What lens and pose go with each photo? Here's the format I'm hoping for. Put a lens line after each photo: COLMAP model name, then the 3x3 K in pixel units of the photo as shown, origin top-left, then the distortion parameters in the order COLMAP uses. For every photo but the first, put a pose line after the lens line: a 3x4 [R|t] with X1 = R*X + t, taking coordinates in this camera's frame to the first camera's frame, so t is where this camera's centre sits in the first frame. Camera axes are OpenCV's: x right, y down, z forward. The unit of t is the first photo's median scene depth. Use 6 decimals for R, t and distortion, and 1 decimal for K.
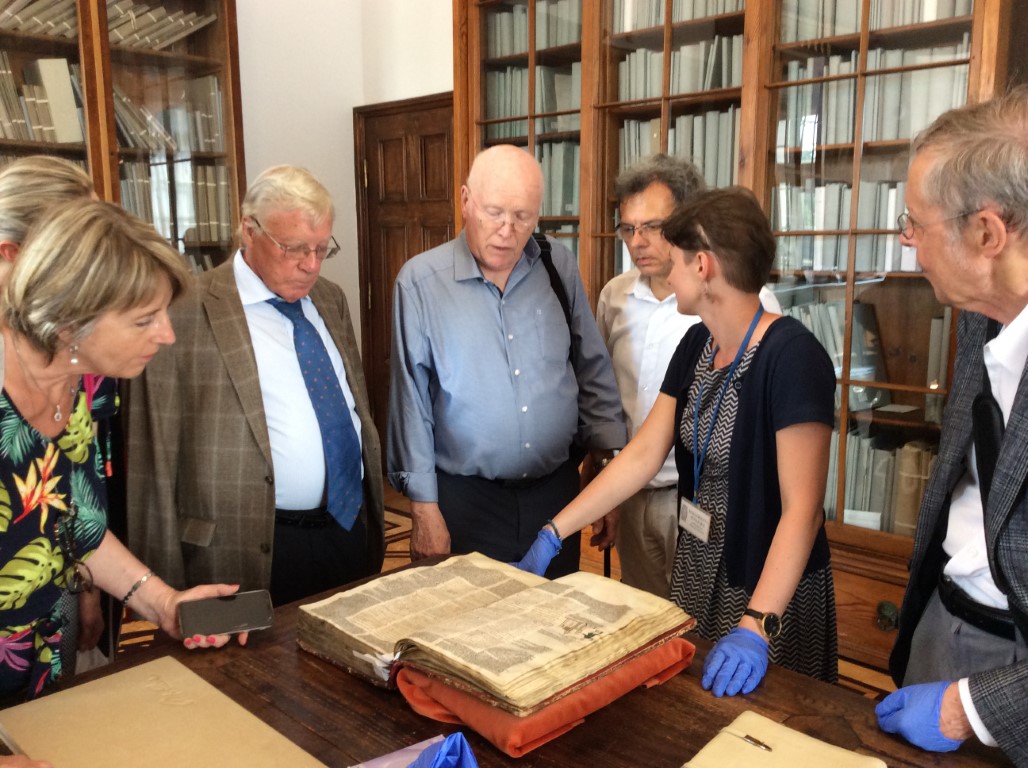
lens RADIAL K [[957.5, 0, 514.0], [0, 957.5, 384.0], [0, 0, 1]] dist [0.129717, -0.201134]
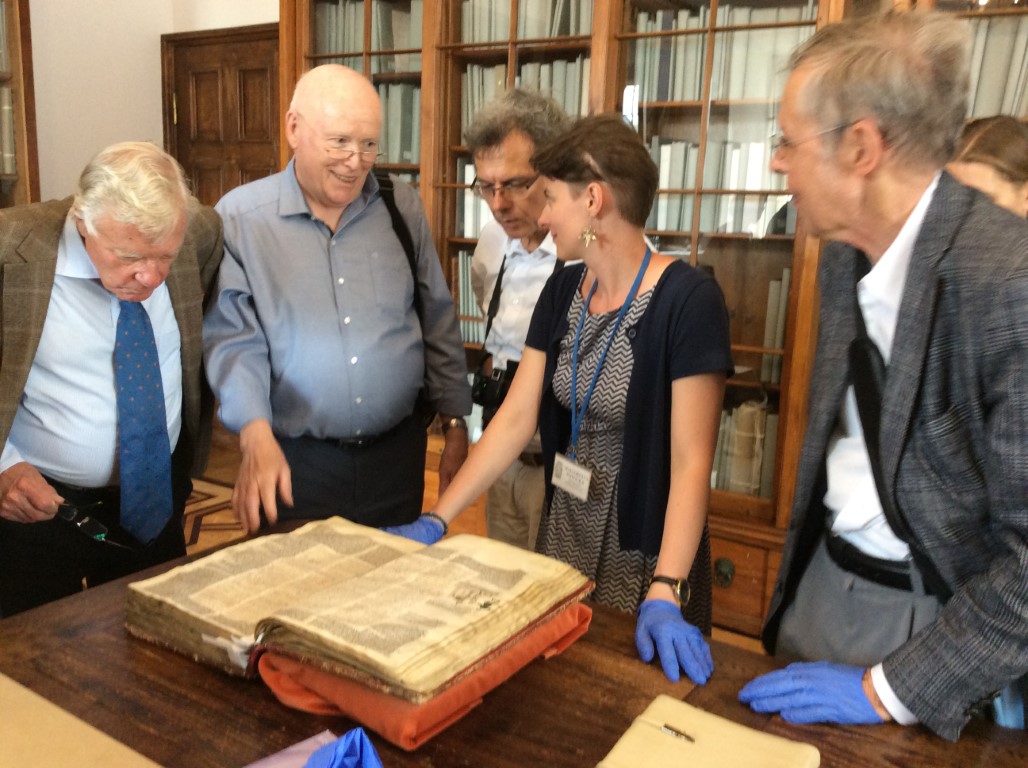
lens RADIAL K [[957.5, 0, 514.0], [0, 957.5, 384.0], [0, 0, 1]] dist [0.129717, -0.201134]
pose [[0.981188, 0.005393, 0.192979, -0.056548], [-0.011818, 0.999413, 0.032160, 0.024728], [-0.192692, -0.033836, 0.980676, 0.113684]]
